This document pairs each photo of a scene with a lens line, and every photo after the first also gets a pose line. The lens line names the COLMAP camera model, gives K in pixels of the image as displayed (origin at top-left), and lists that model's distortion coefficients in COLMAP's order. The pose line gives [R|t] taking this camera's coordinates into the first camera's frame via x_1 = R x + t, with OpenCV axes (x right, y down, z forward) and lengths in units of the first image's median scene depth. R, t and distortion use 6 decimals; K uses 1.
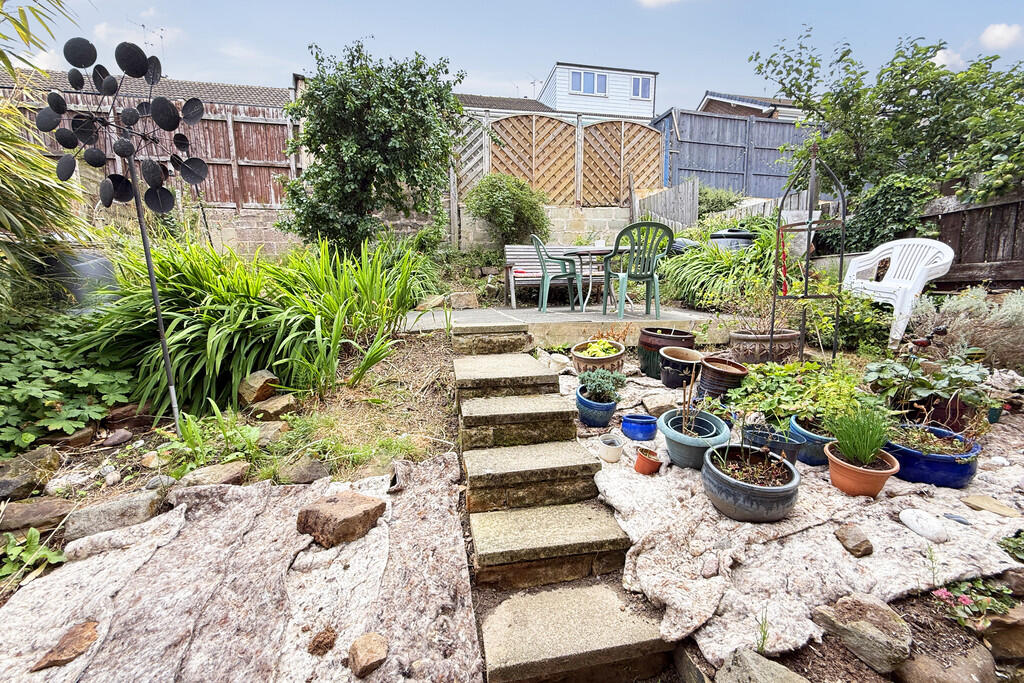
lens RADIAL K [[421.6, 0, 512.9], [0, 421.6, 339.8], [0, 0, 1]] dist [0.003093, -0.000314]
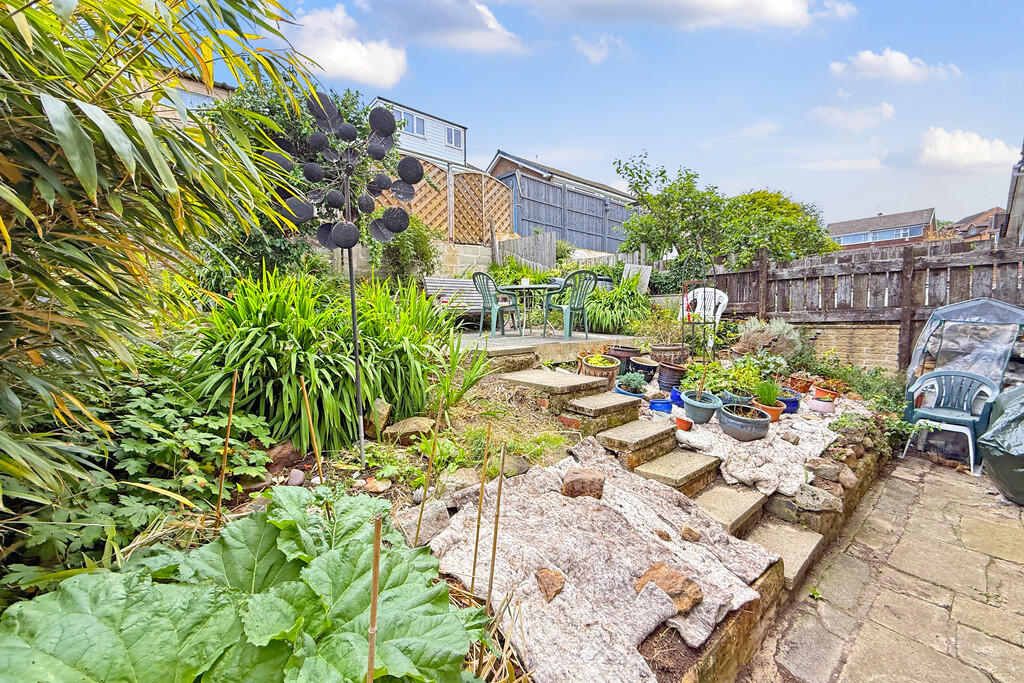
lens RADIAL K [[421.6, 0, 512.2], [0, 421.6, 339.2], [0, 0, 1]] dist [0.003093, -0.000314]
pose [[0.861518, -0.031432, 0.506754, -0.464682], [0.060701, 0.997300, -0.041338, -0.006576], [-0.504086, 0.066373, 0.861099, -0.048010]]
